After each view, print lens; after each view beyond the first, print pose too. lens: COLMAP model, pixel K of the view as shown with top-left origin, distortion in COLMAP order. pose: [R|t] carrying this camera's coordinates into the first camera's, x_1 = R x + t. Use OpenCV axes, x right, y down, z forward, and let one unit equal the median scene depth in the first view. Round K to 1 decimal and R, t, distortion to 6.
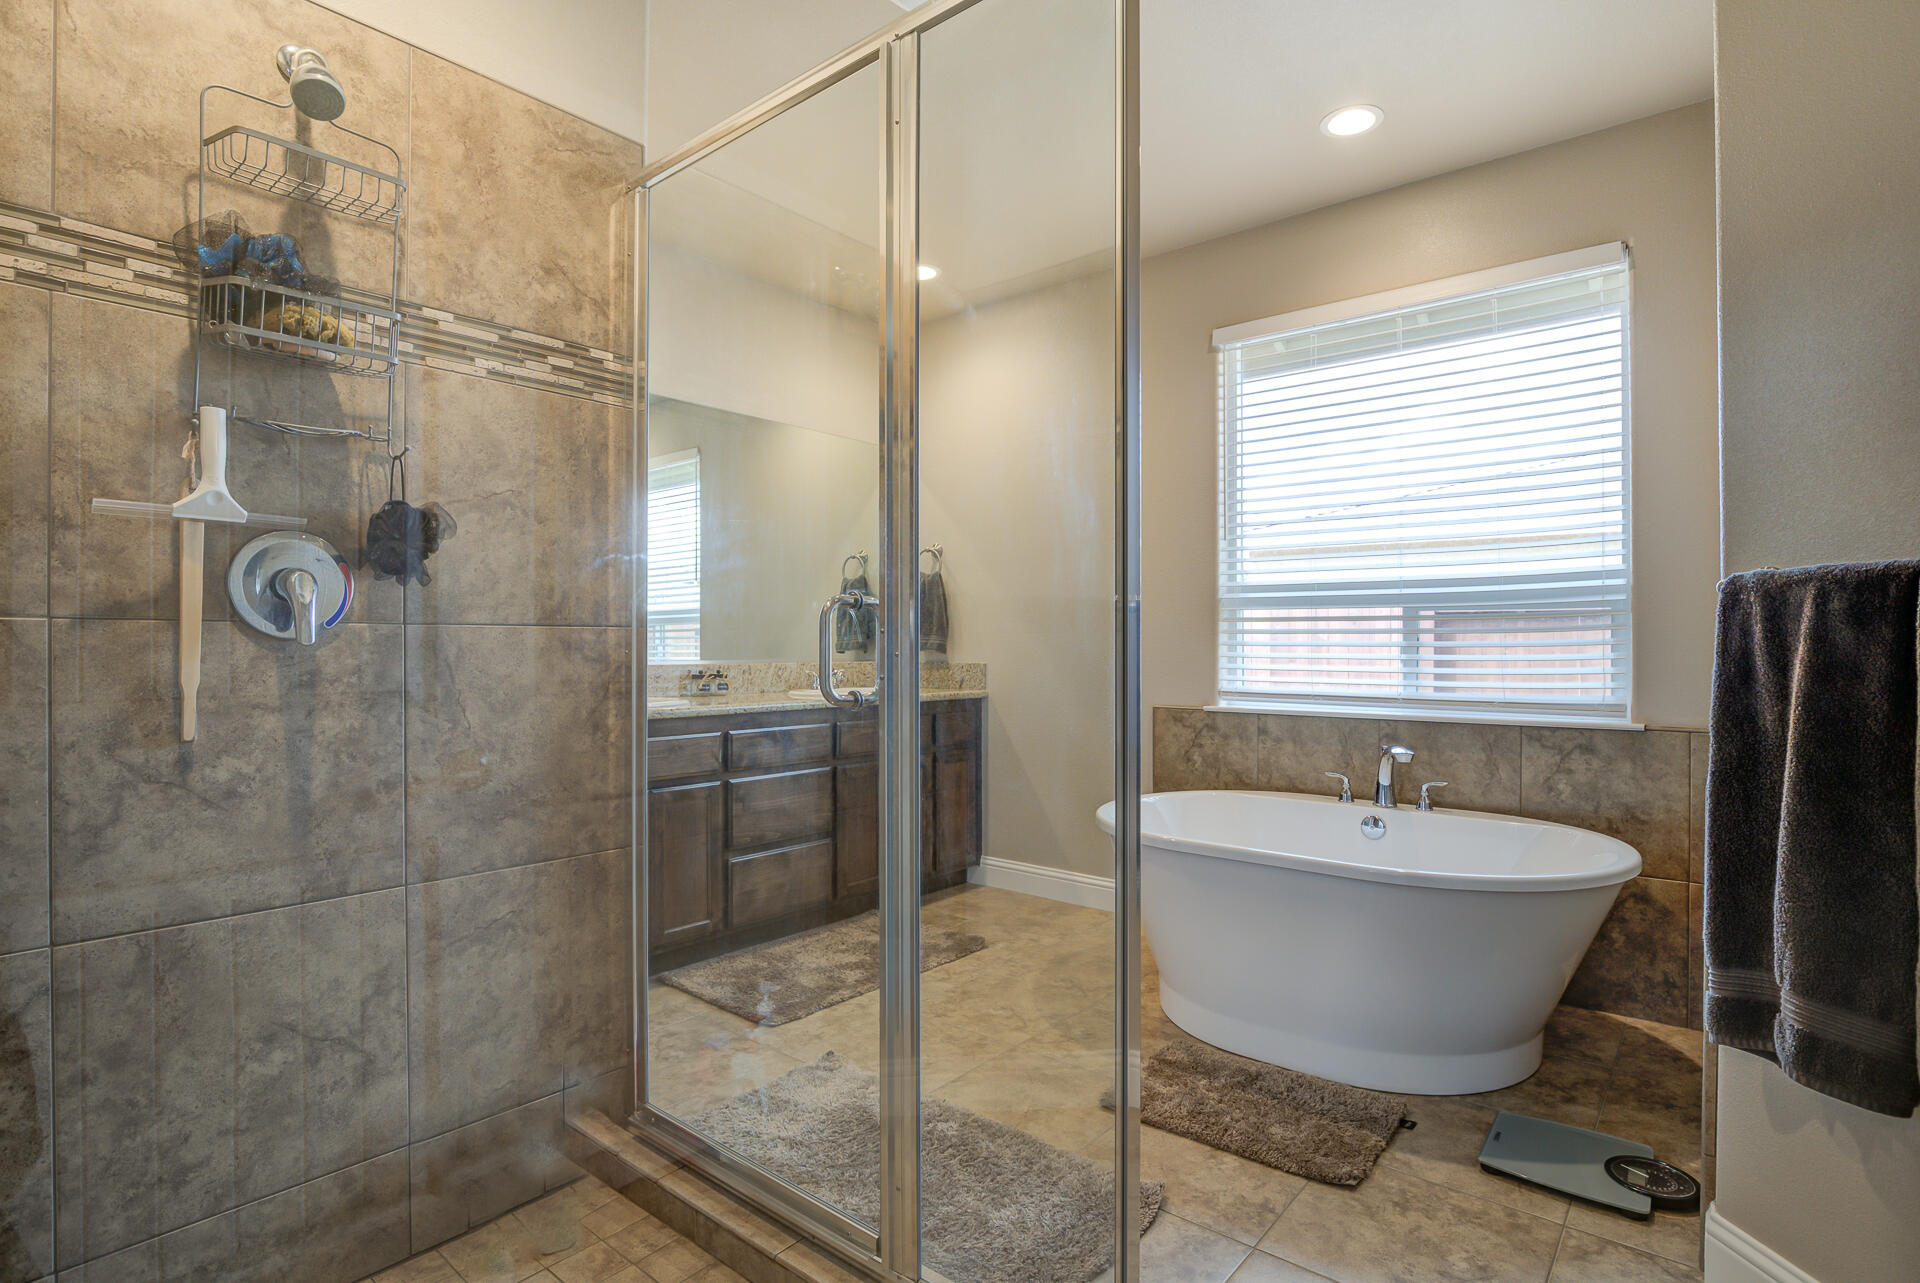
lens RADIAL K [[960.7, 0, 960.0], [0, 960.7, 641.5], [0, 0, 1]] dist [-0.025683, -0.000136]
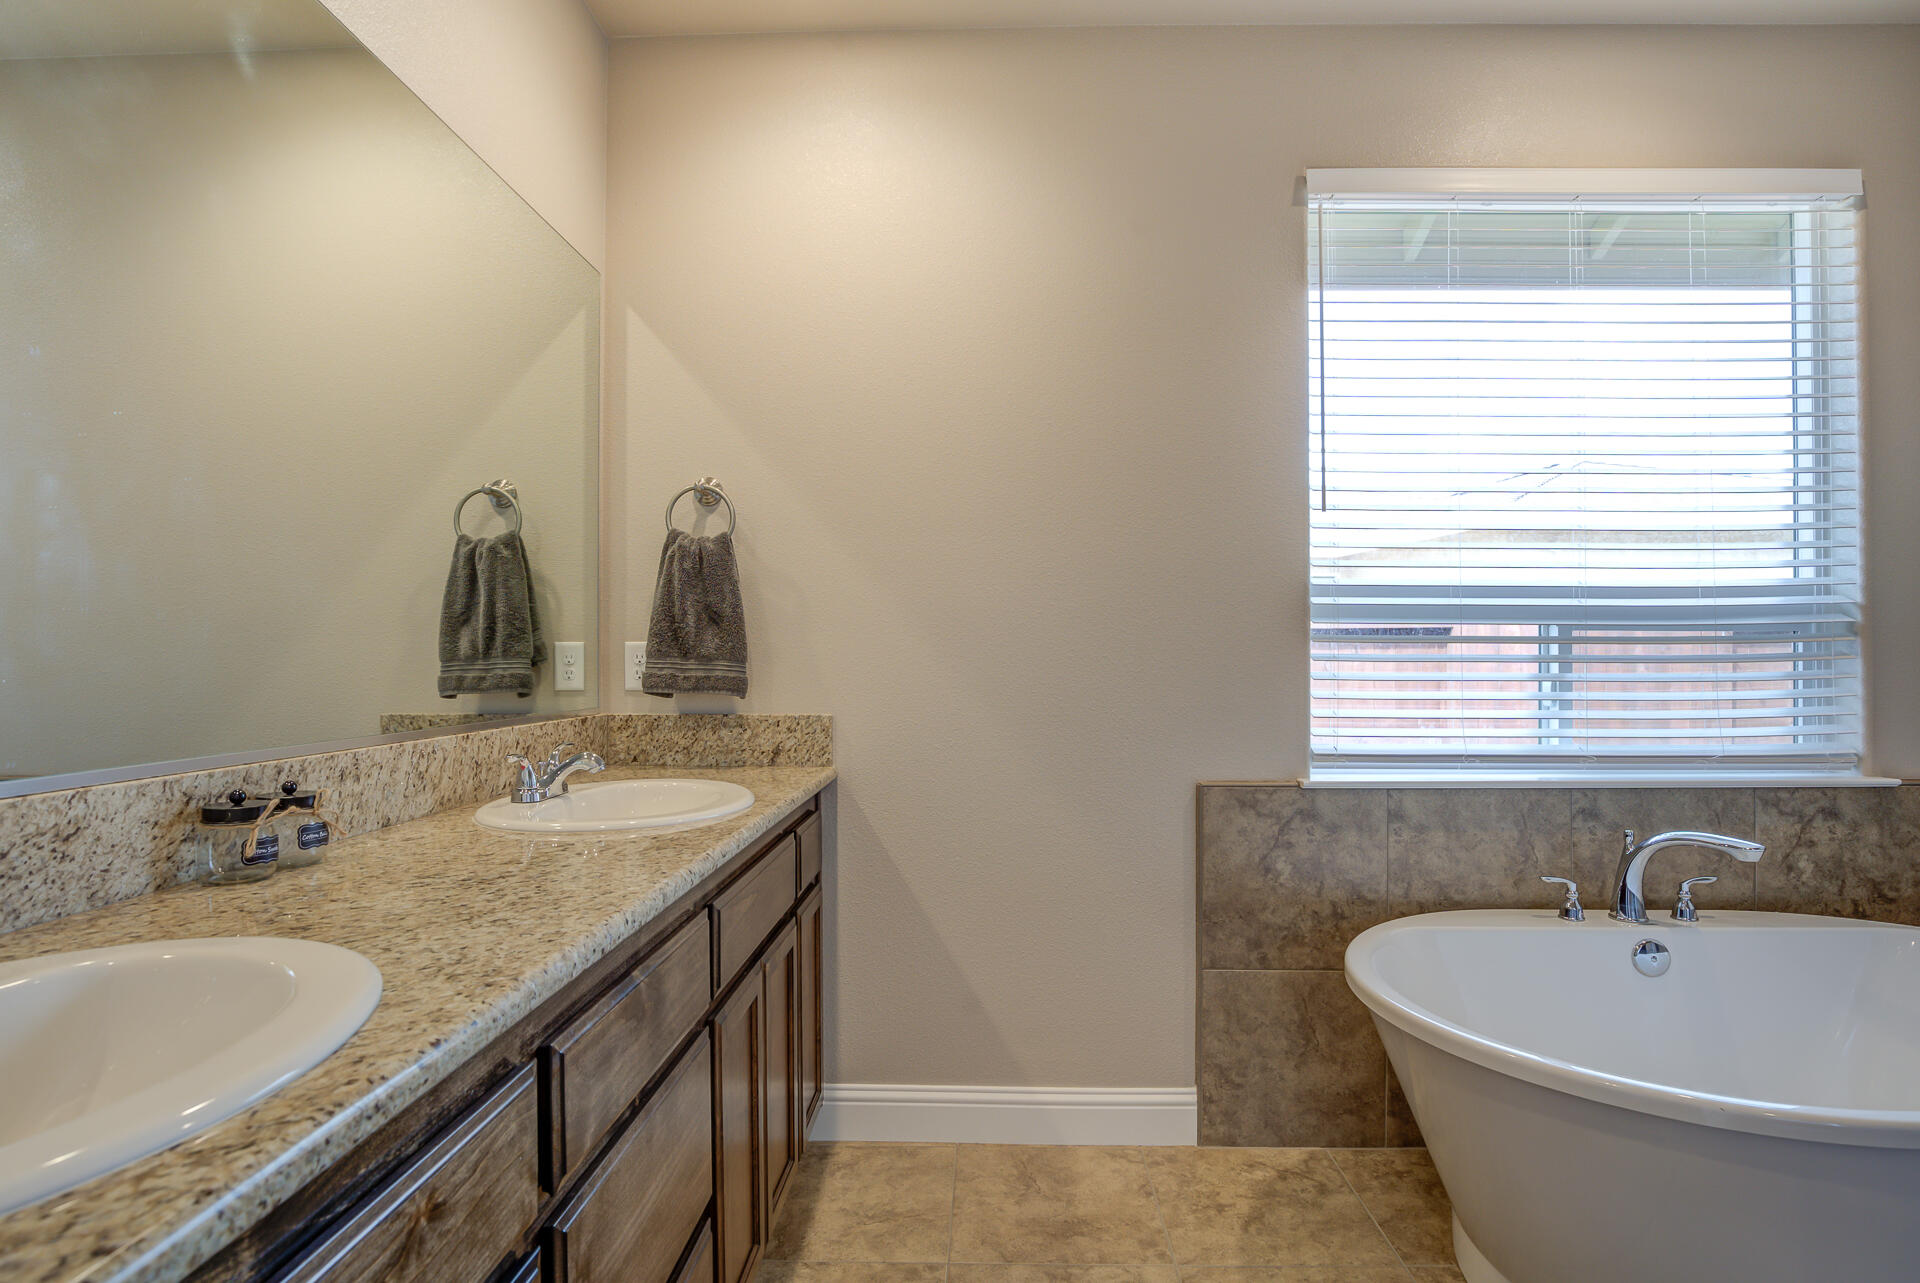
lens RADIAL K [[958.3, 0, 971.6], [0, 958.3, 651.8], [0, 0, 1]] dist [-0.033259, 0.007375]
pose [[0.780832, 0.001273, 0.624739, -0.304998], [-0.001203, 0.999999, -0.000534, -0.014516], [-0.624739, -0.000335, 0.780833, 0.702399]]
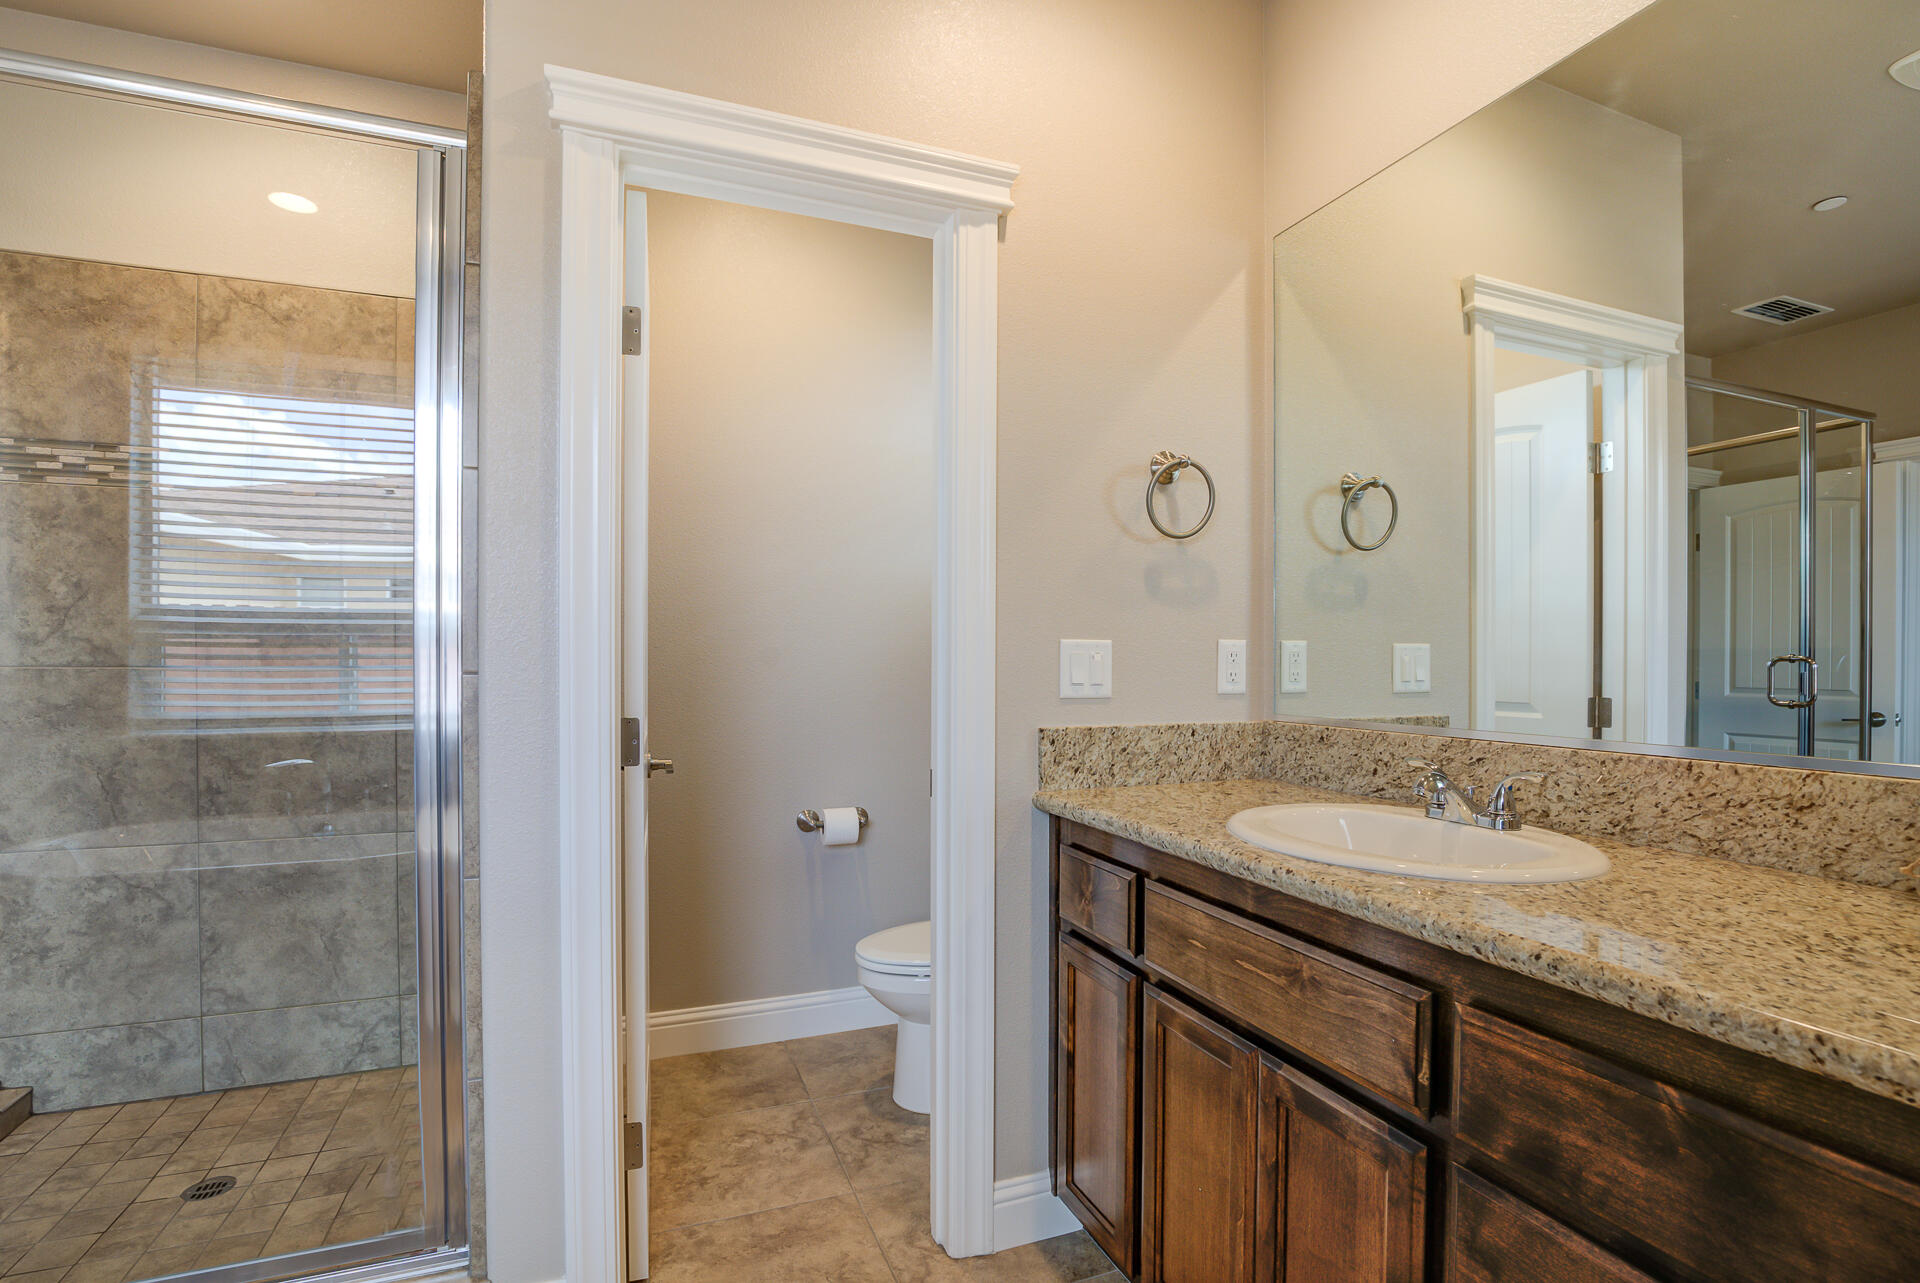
lens RADIAL K [[904.8, 0, 963.3], [0, 904.8, 668.9], [0, 0, 1]] dist [-0.039491, 0.009043]
pose [[-0.475765, 0.006426, -0.879549, 0.072182], [0.002987, 0.999979, 0.005690, -0.011941], [0.879567, 0.000080, -0.475774, 0.968045]]
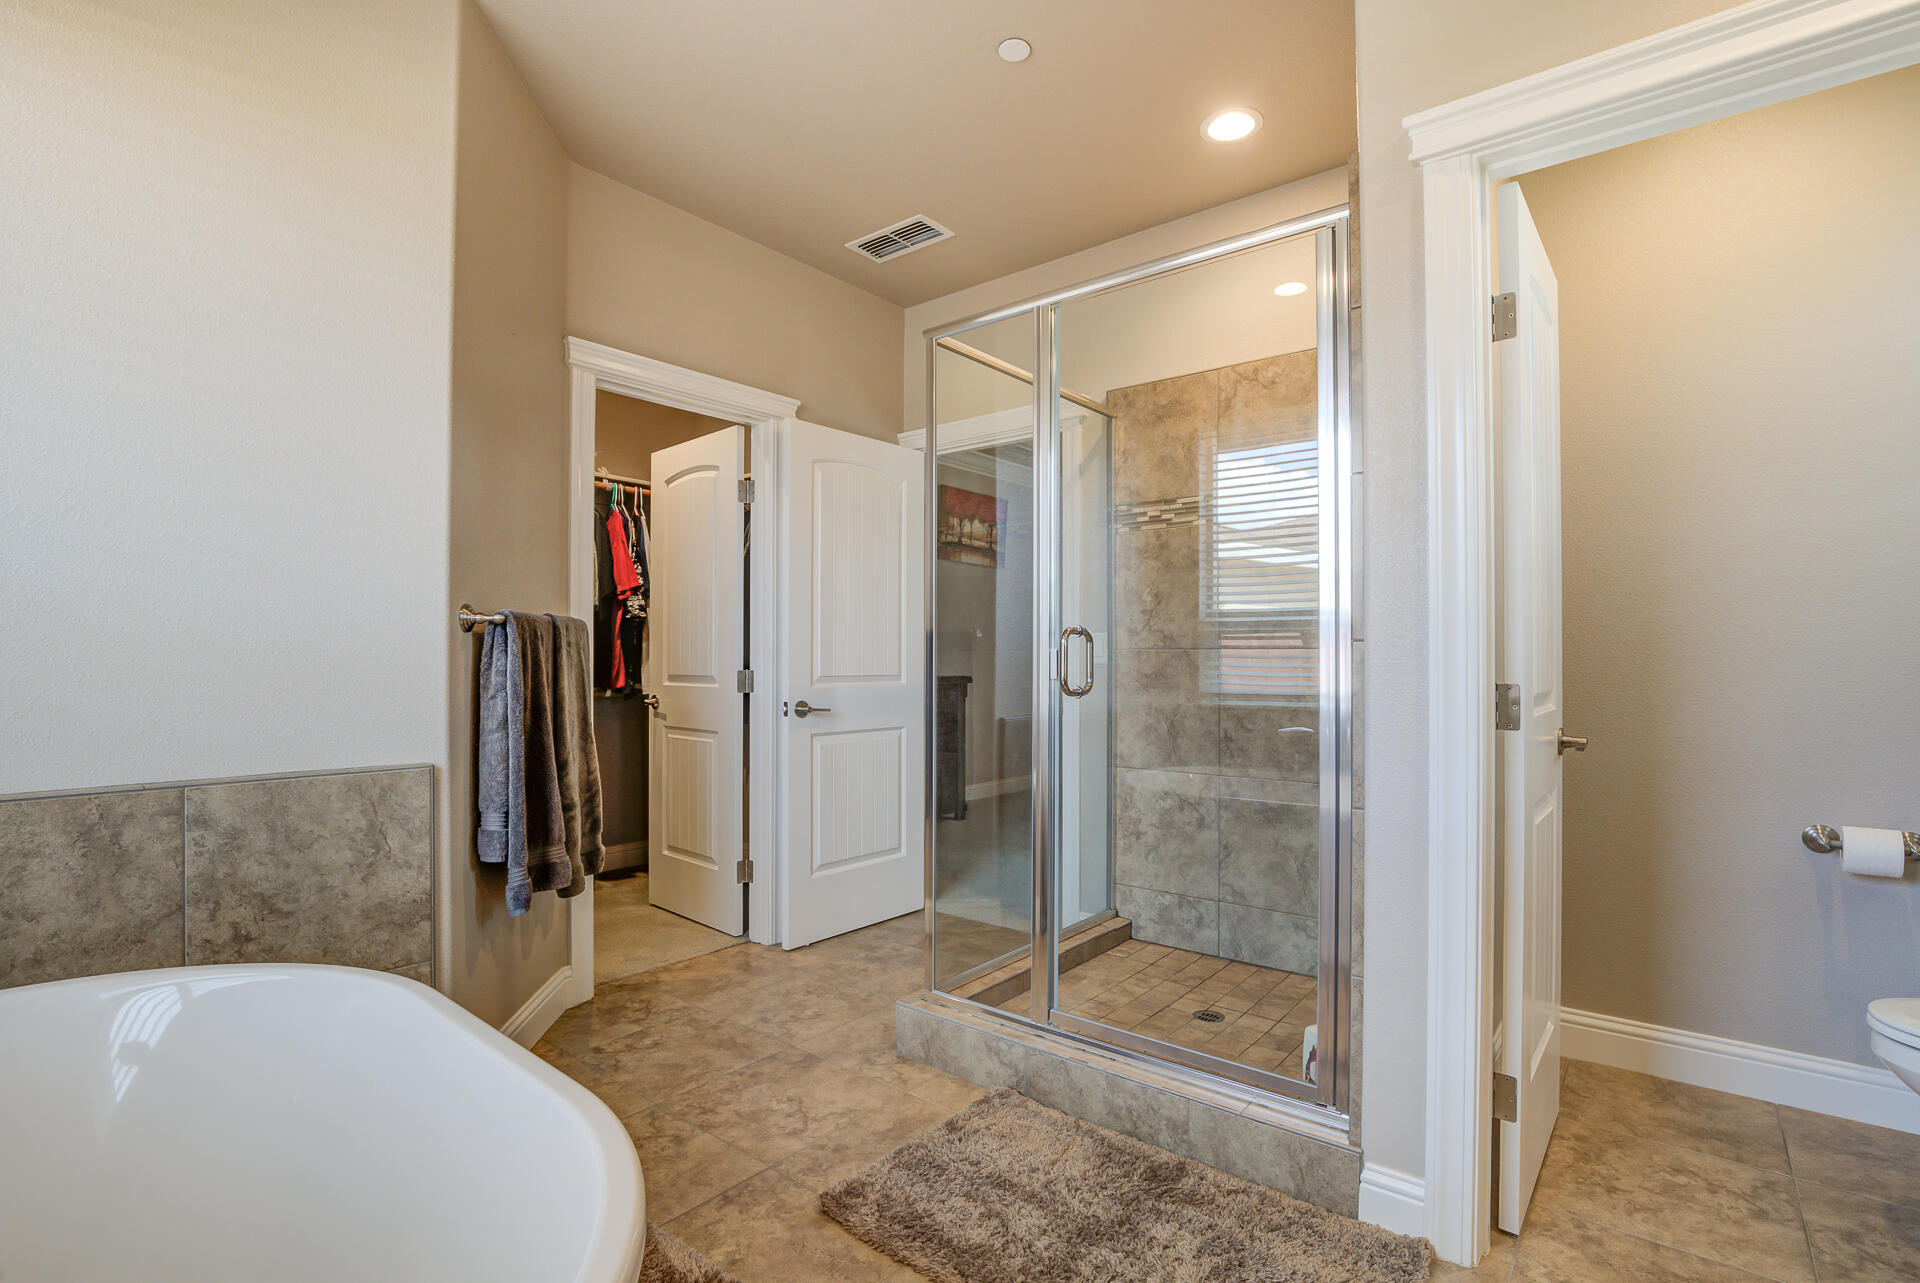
lens RADIAL K [[888.1, 0, 974.6], [0, 888.1, 646.8], [0, 0, 1]] dist [-0.036686, 0.005916]
pose [[-0.999538, -0.000918, -0.030380, 0.045345], [-0.000254, 0.999761, -0.021854, 0.008020], [0.030392, -0.021837, -0.999299, 1.071532]]
